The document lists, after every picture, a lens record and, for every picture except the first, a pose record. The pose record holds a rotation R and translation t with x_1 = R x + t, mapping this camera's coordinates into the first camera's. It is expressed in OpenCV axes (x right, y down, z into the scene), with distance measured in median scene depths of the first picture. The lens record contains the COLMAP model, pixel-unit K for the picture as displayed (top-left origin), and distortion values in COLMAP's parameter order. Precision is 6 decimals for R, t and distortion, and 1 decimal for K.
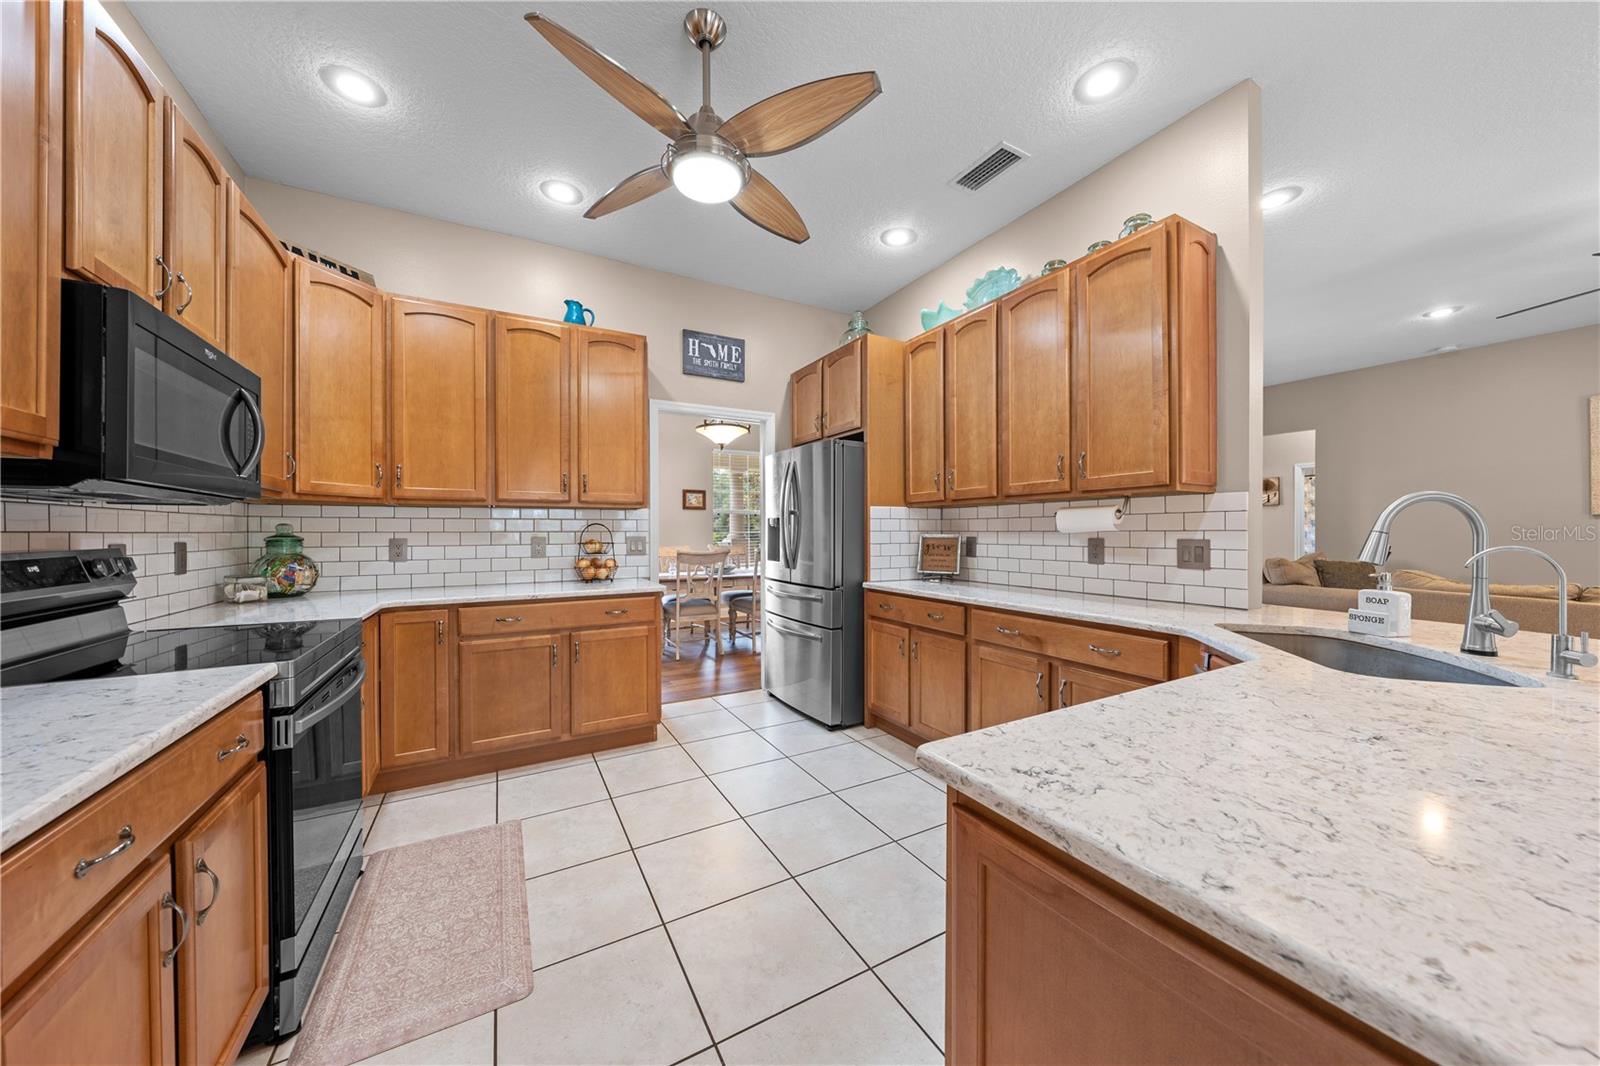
lens RADIAL K [[543.8, 0, 804.4], [0, 543.8, 534.4], [0, 0, 1]] dist [-0.002295, 0.000107]
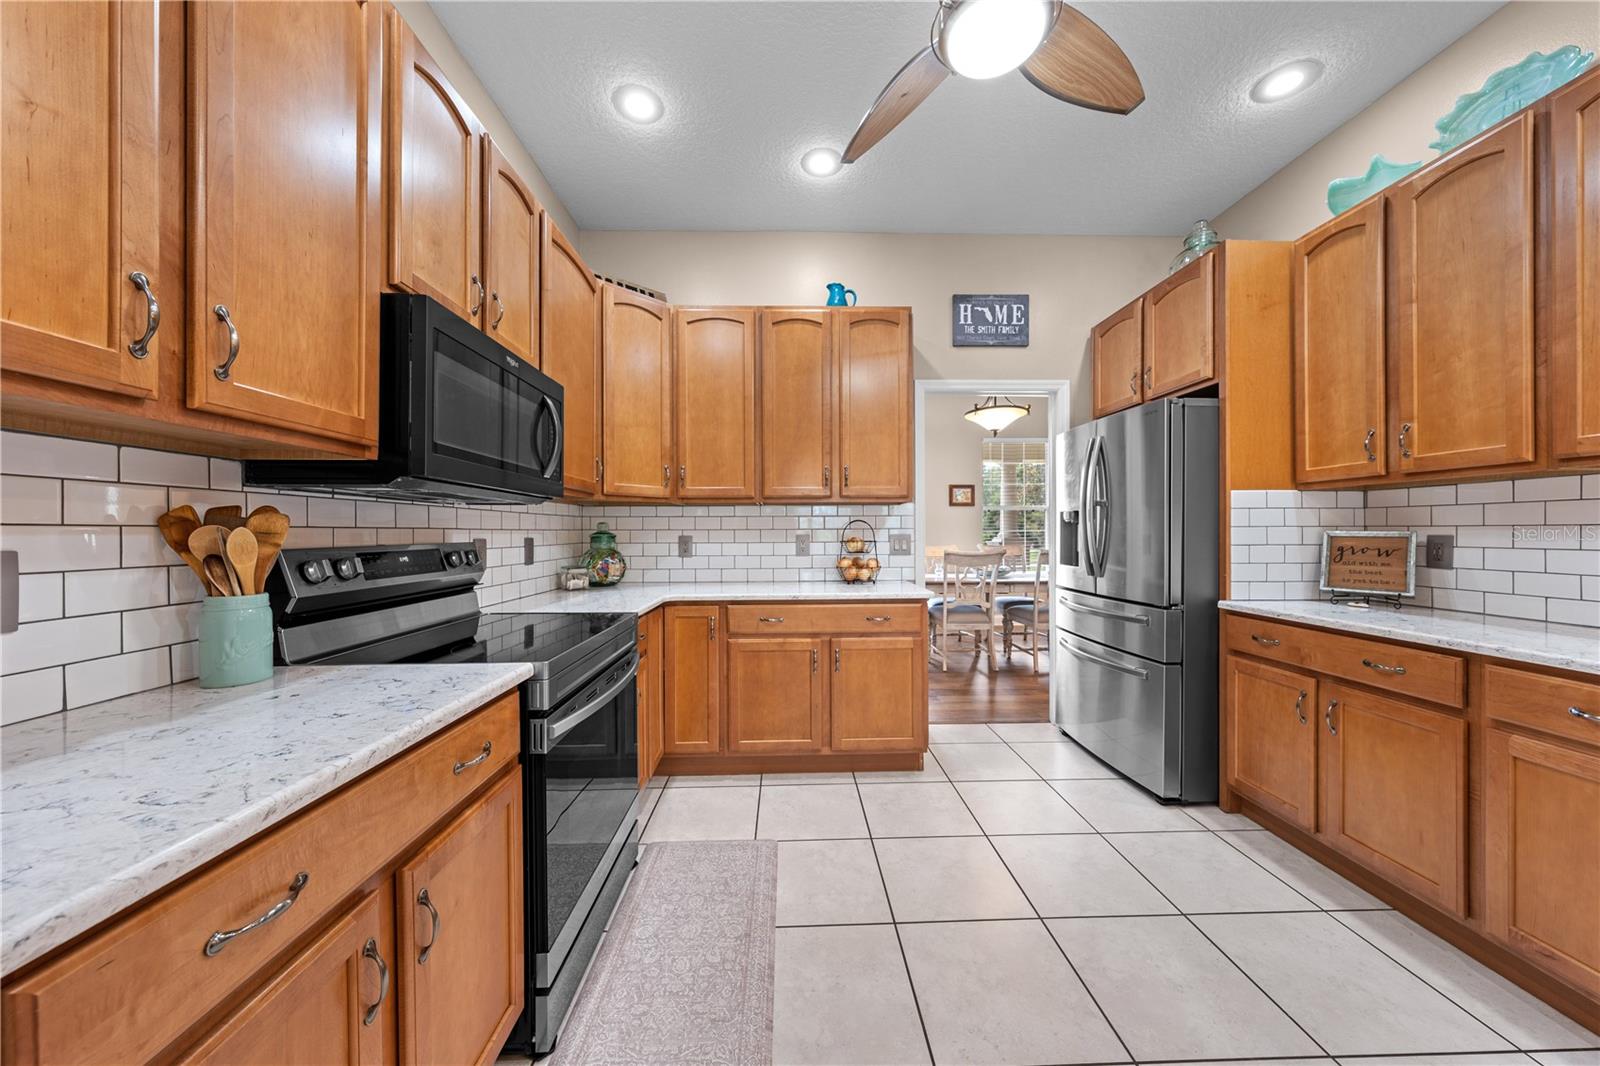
lens RADIAL K [[537.6, 0, 800.0], [0, 537.6, 533.0], [0, 0, 1]] dist [-0.002426, -0.000027]
pose [[0.884141, -0.000184, -0.467220, -0.053660], [-0.000519, 0.999999, -0.001376, 0.004028], [0.467219, 0.001459, 0.884140, 0.179620]]
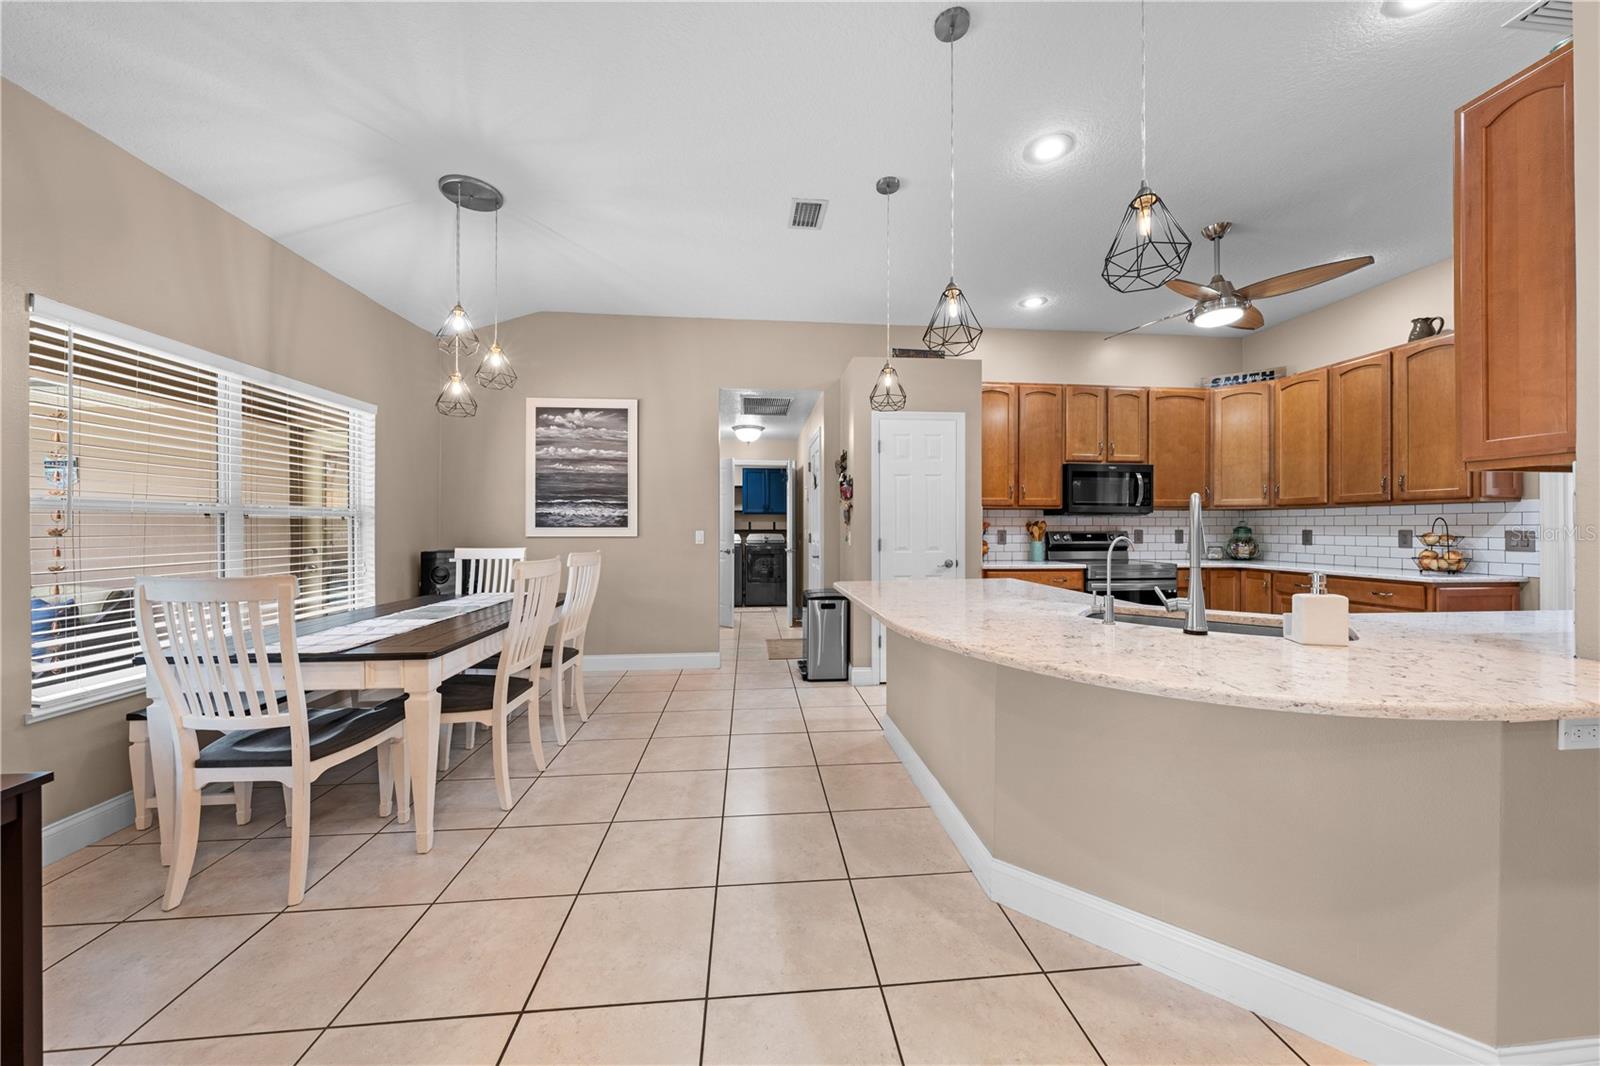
lens RADIAL K [[562.4, 0, 805.0], [0, 562.4, 525.9], [0, 0, 1]] dist [-0.001362, -0.000038]
pose [[-0.396072, 0.001892, -0.918218, 1.367344], [-0.002980, 0.999990, 0.003346, -0.004864], [0.918215, 0.004062, -0.396062, 0.365299]]
